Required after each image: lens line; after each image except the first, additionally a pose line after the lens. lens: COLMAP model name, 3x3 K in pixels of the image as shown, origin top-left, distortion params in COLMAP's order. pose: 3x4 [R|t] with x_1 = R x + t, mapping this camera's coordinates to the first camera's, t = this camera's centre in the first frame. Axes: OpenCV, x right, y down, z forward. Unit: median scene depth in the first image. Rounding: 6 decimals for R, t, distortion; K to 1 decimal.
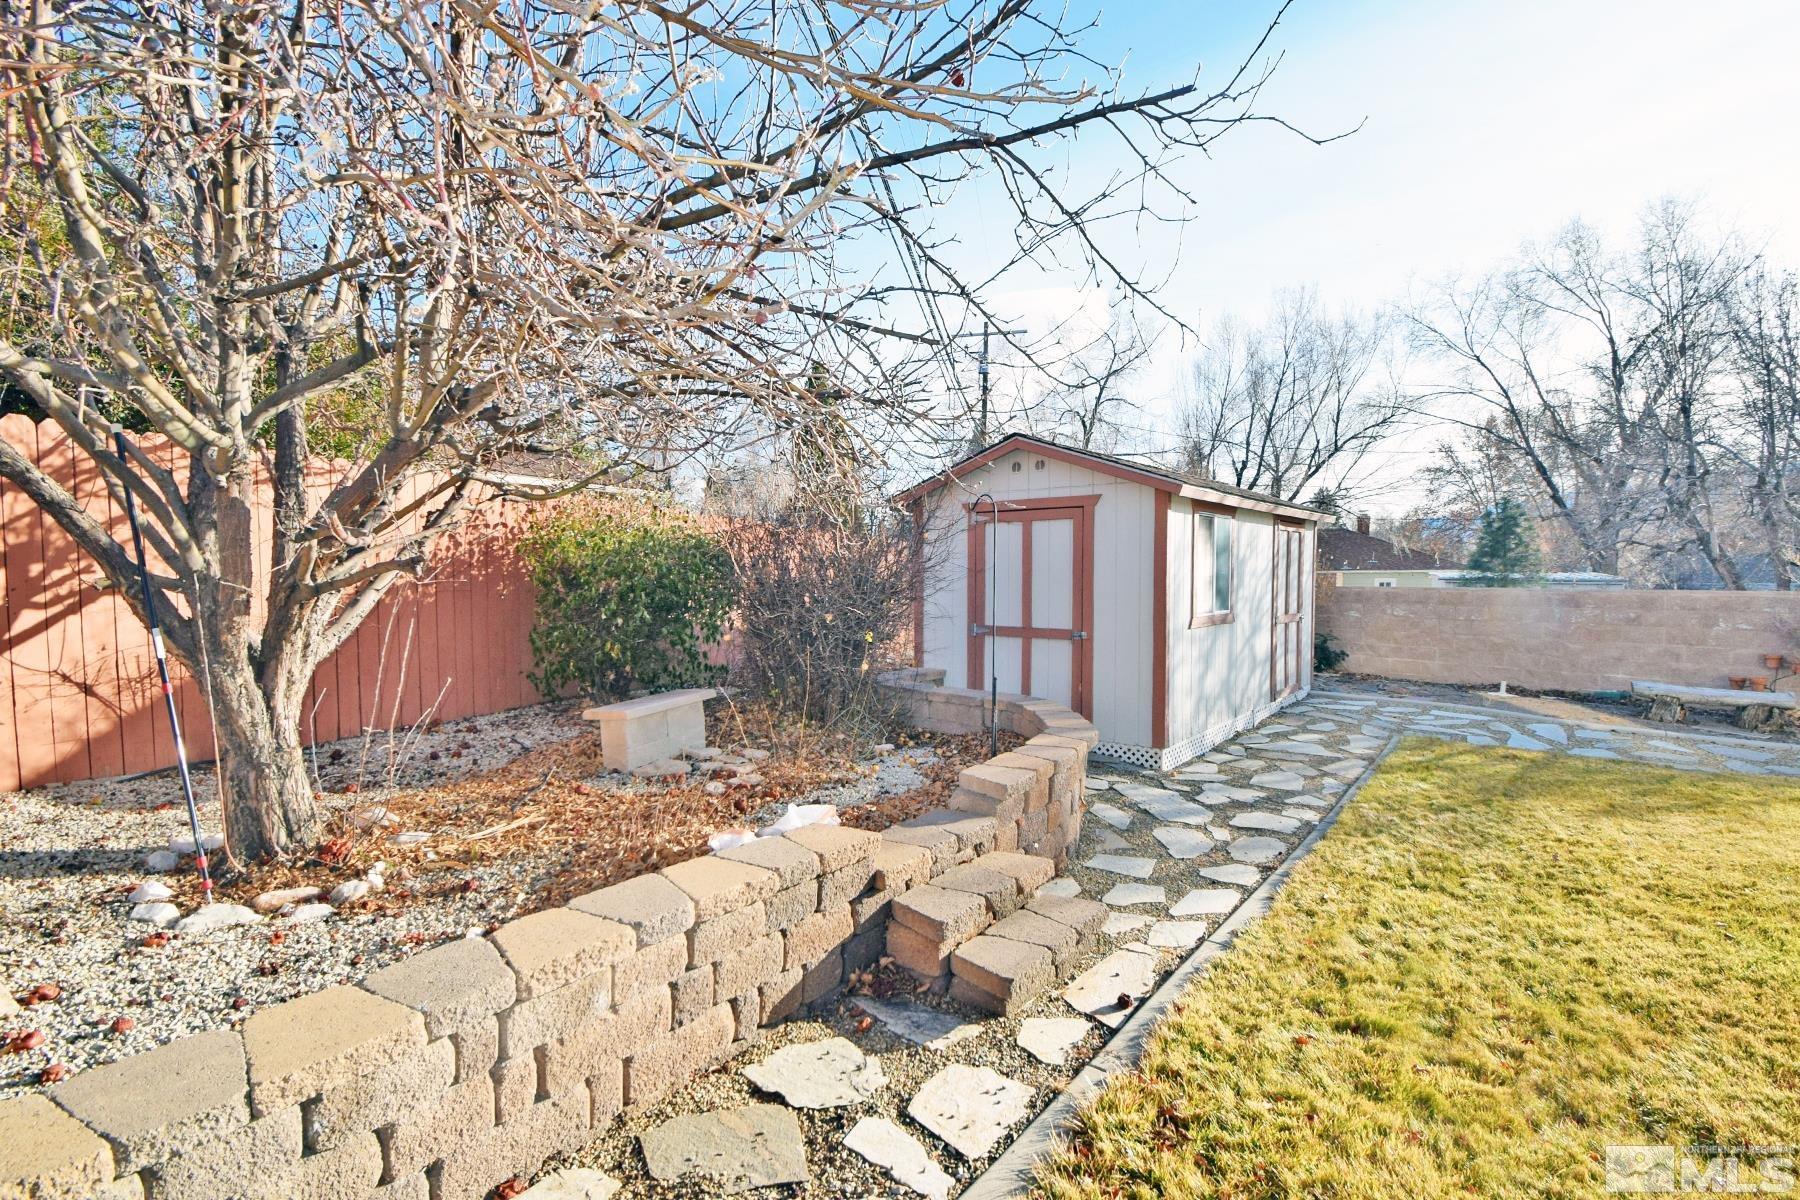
lens RADIAL K [[814.0, 0, 903.9], [0, 814.0, 603.2], [0, 0, 1]] dist [0.003051, 0.000091]
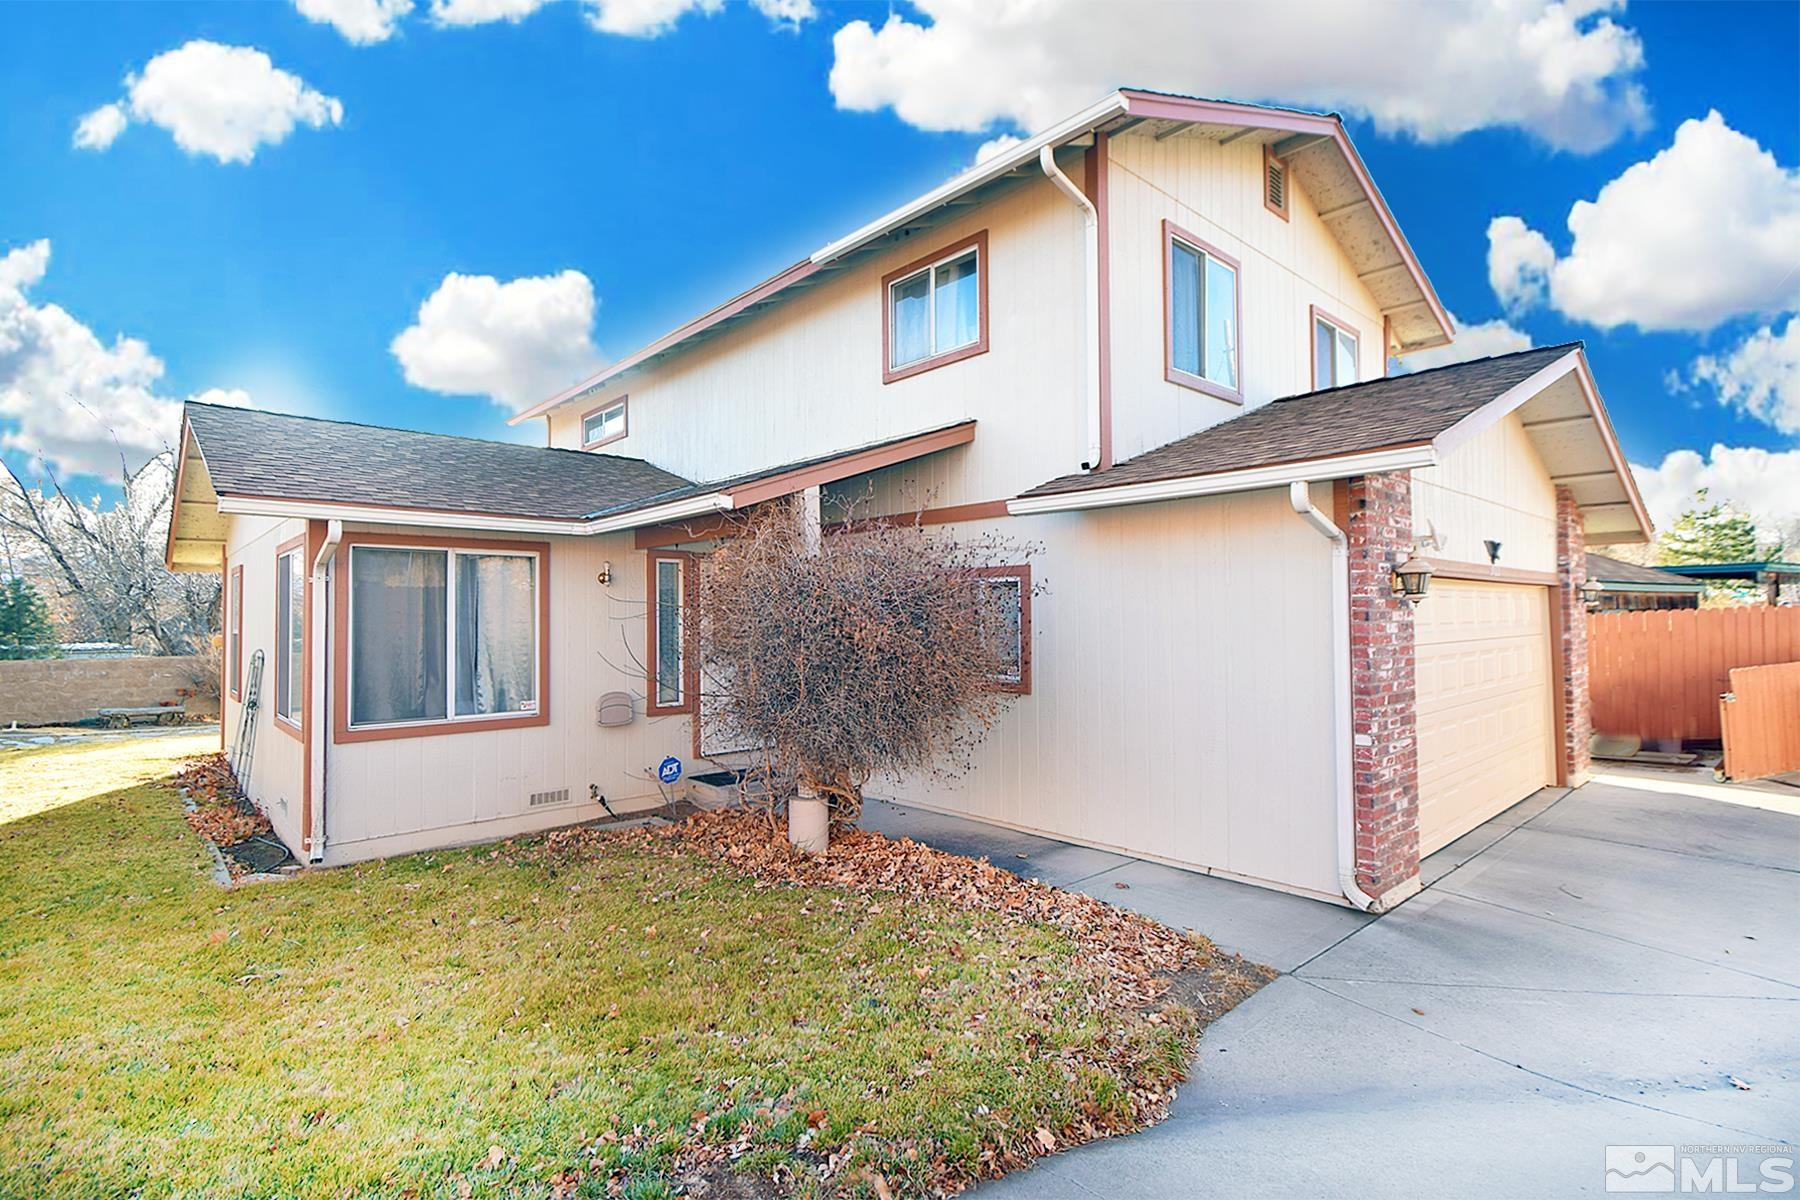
lens RADIAL K [[814.0, 0, 903.9], [0, 814.0, 603.2], [0, 0, 1]] dist [0.003051, 0.000091]
pose [[0.113525, 0.024107, 0.993243, -0.597039], [0.054895, 0.998026, -0.030498, 0.012682], [-0.992017, 0.057987, 0.111978, -0.831081]]
